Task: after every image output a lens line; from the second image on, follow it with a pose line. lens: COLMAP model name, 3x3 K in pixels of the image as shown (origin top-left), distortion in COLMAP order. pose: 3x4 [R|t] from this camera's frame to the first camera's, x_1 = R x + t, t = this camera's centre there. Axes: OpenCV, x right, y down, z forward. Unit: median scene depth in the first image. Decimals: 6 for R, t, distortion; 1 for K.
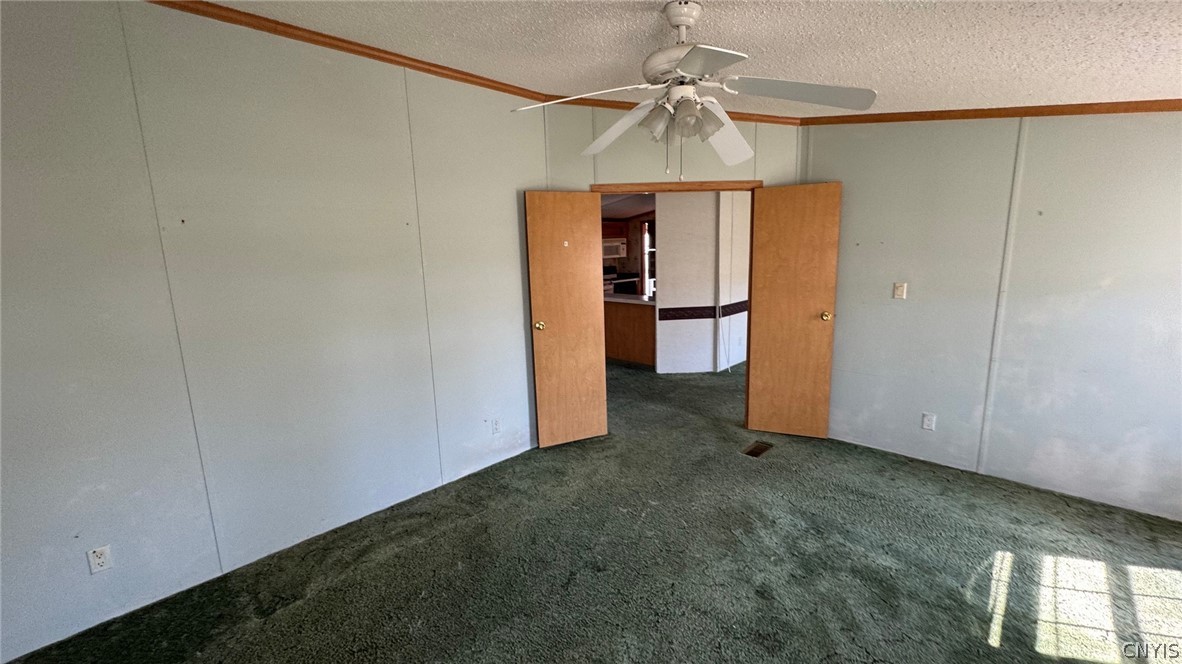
lens RADIAL K [[471.4, 0, 591.4], [0, 471.4, 330.0], [0, 0, 1]] dist [-0.002645, -0.000573]
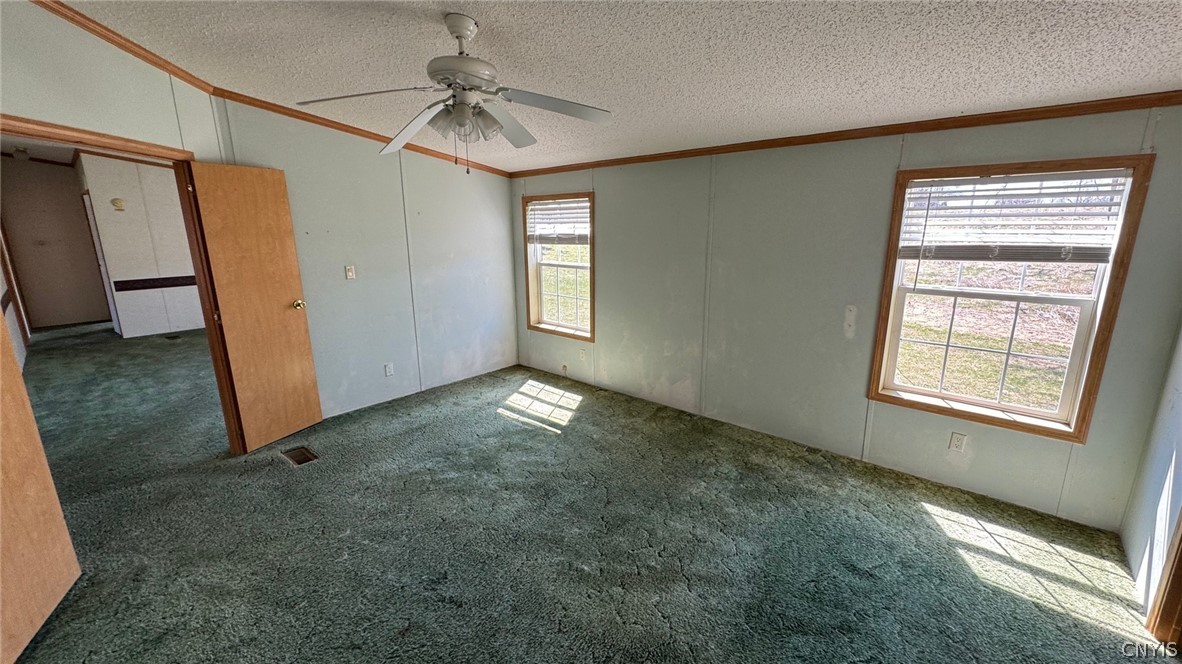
lens RADIAL K [[471.4, 0, 588.6], [0, 471.4, 334.2], [0, 0, 1]] dist [-0.002645, -0.000573]
pose [[-0.034497, -0.200228, 0.979142, -0.544028], [0.180122, 0.962436, 0.203158, -0.063942], [-0.983039, 0.183374, 0.002864, 0.418358]]
